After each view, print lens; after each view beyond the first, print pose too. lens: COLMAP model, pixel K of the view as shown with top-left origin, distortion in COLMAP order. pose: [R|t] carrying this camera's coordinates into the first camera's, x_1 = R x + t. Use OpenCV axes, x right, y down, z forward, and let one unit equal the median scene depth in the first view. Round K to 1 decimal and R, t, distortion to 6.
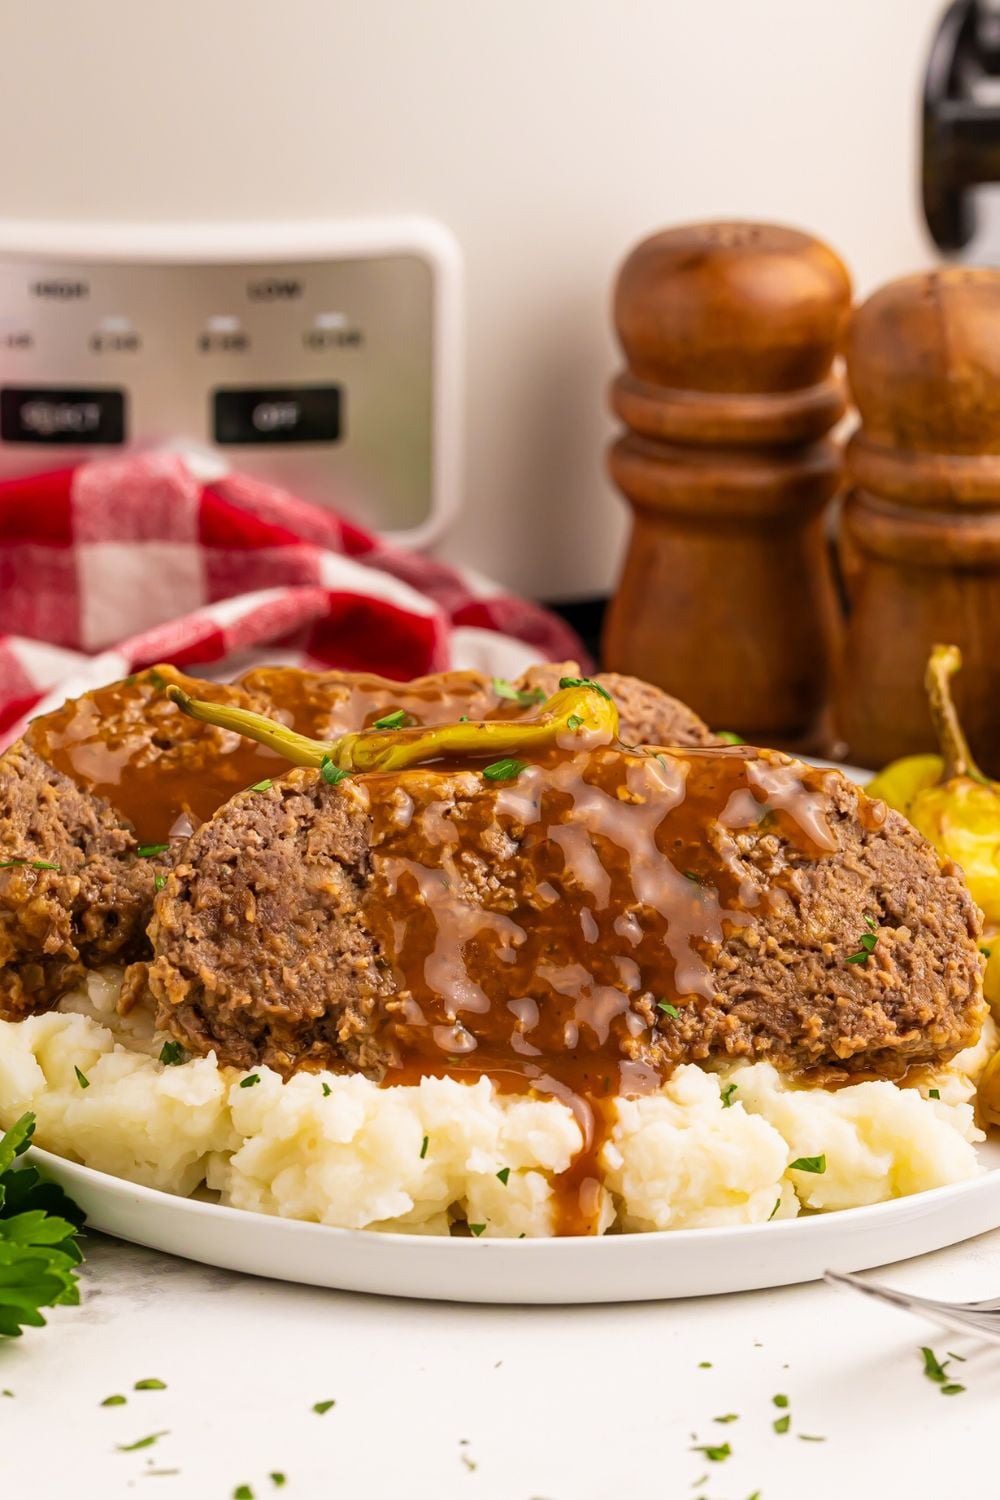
lens RADIAL K [[5410.4, 0, 472.4], [0, 5410.4, 626.8], [0, 0, 1]] dist [0.094413, 0.000000]
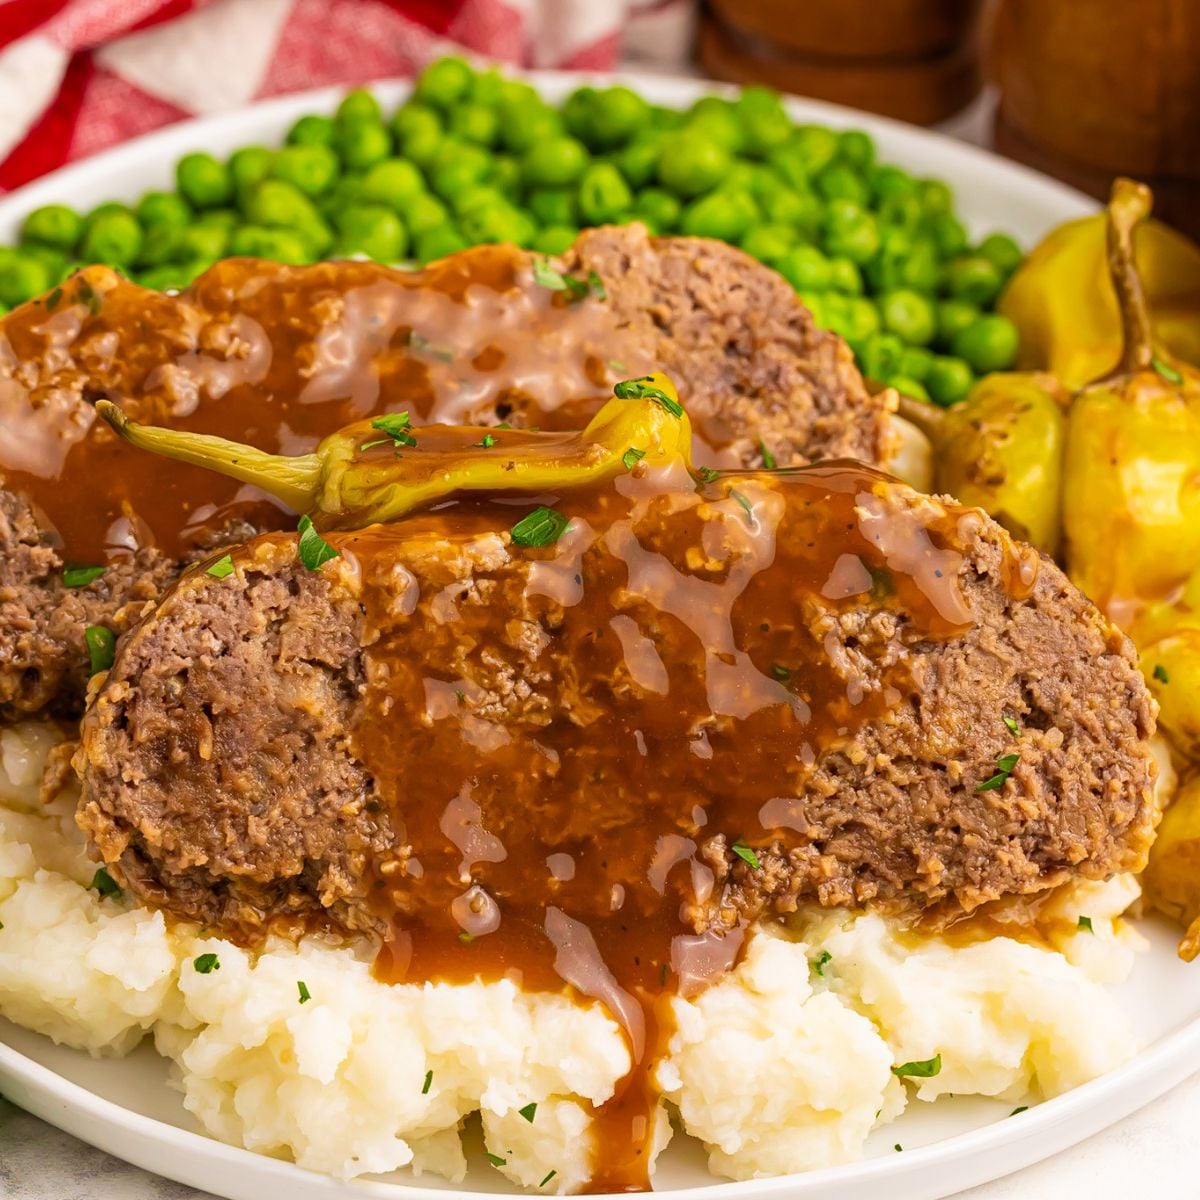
lens RADIAL K [[6251.4, 0, 588.2], [0, 6251.4, 590.8], [0, 0, 1]] dist [0.109192, 0.000000]
pose [[0.999938, 0.010775, -0.002628, 0.015450], [-0.008987, 0.926012, 0.377388, -0.301526], [0.006500, -0.377341, 0.926052, 0.182061]]
